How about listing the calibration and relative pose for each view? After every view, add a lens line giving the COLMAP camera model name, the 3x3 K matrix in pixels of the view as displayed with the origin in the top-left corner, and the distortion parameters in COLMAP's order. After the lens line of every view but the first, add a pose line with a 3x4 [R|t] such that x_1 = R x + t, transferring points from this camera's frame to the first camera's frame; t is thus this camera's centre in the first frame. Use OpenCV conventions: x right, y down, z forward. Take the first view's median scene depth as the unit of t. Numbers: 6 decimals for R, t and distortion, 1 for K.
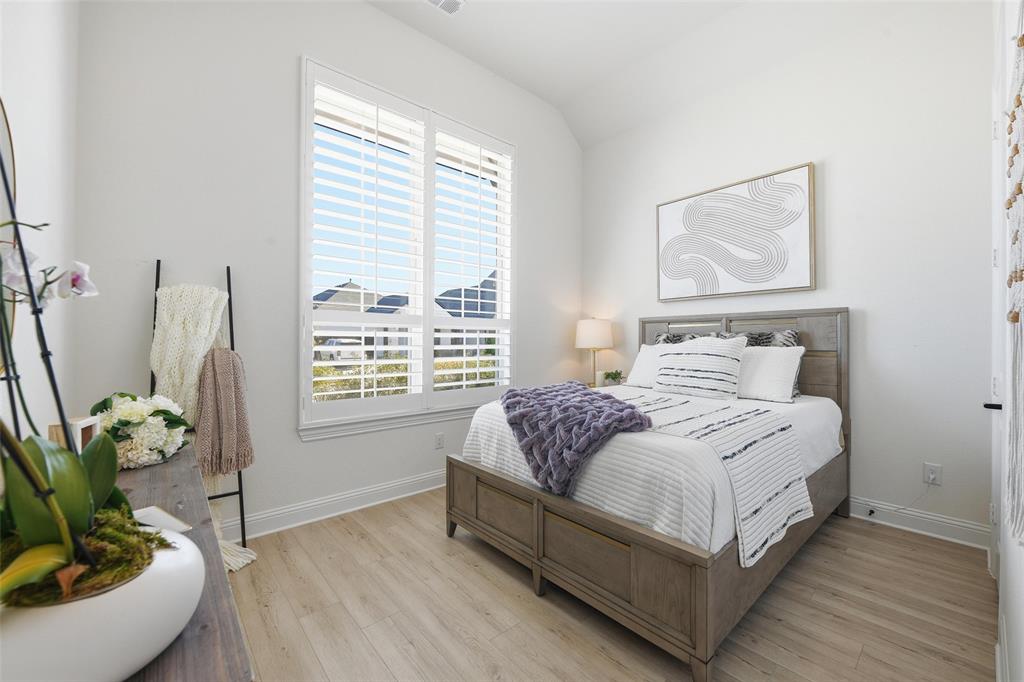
lens RADIAL K [[404.2, 0, 520.9], [0, 404.2, 339.0], [0, 0, 1]] dist [-0.000627, 0.000070]
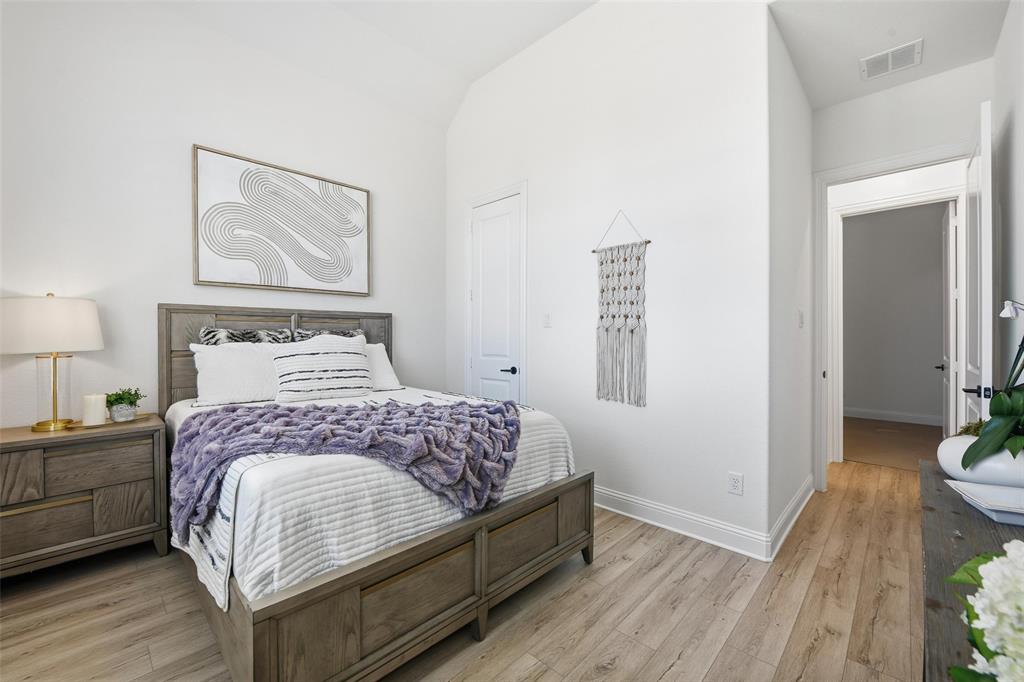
lens RADIAL K [[411.1, 0, 514.3], [0, 411.1, 339.1], [0, 0, 1]] dist [-0.014991, 0.000503]
pose [[-0.067447, -0.000355, 0.997723, -0.522282], [-0.003722, 0.999993, 0.000104, 0.003988], [-0.997716, -0.003706, -0.067448, 0.639056]]
